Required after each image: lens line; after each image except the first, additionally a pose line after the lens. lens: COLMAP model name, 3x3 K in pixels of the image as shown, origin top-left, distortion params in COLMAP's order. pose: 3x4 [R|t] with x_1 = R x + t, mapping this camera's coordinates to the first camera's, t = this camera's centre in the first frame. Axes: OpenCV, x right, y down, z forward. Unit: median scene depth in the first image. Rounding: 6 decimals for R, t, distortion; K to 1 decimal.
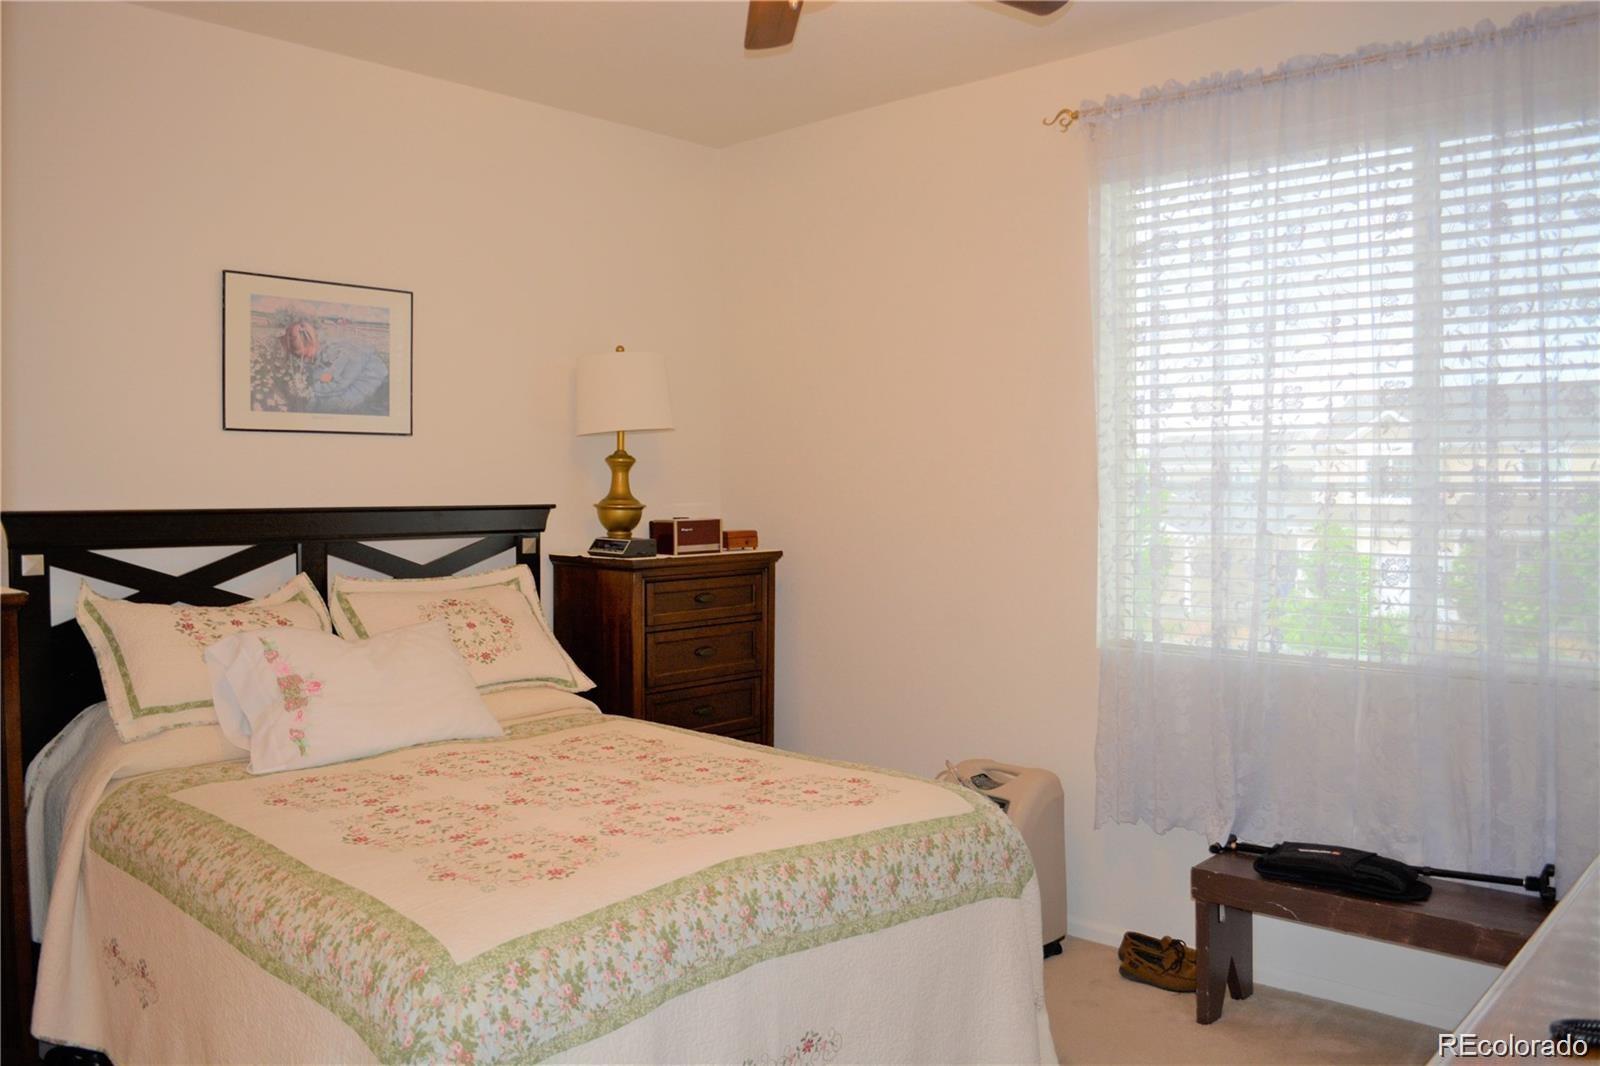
lens RADIAL K [[1277.0, 0, 800.0], [0, 1277.0, 533.0], [0, 0, 1]] dist [-0.030845, -0.004276]
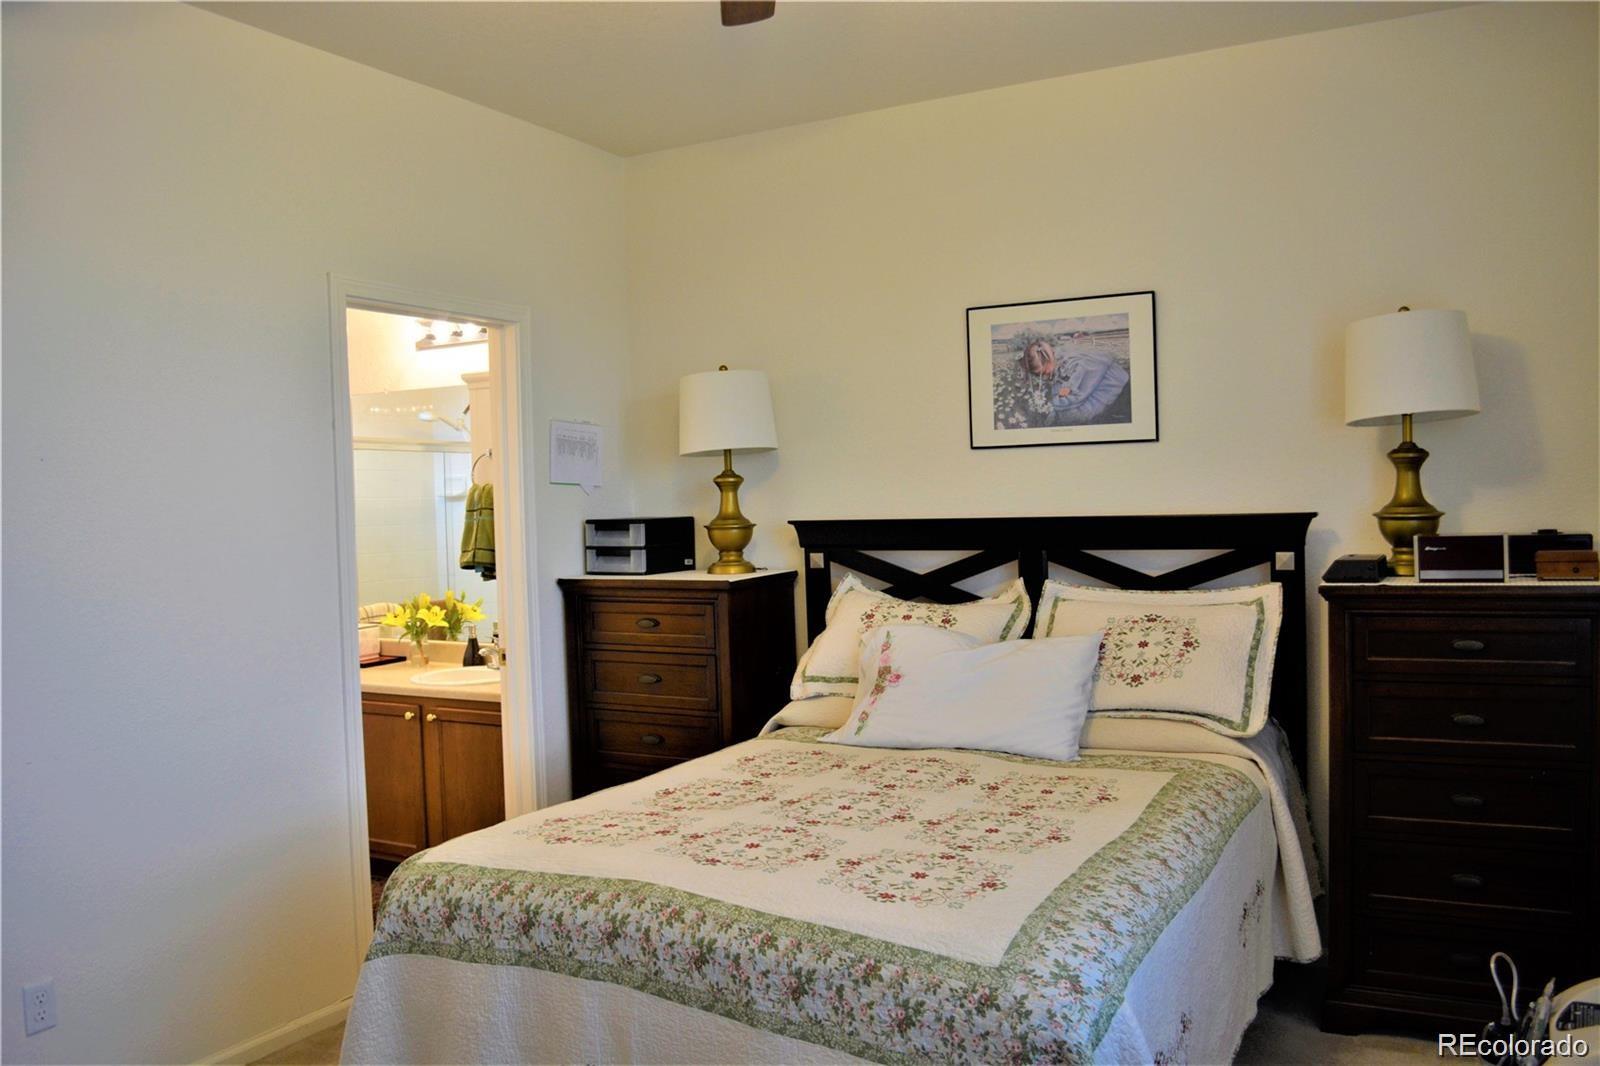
lens RADIAL K [[1259.7, 0, 800.0], [0, 1259.7, 533.0], [0, 0, 1]] dist [-0.131206, 0.000707]
pose [[0.245105, 0.018930, -0.969312, 0.583256], [-0.010347, 0.999803, 0.016909, -0.022470], [0.969441, 0.005885, 0.245253, 0.557782]]
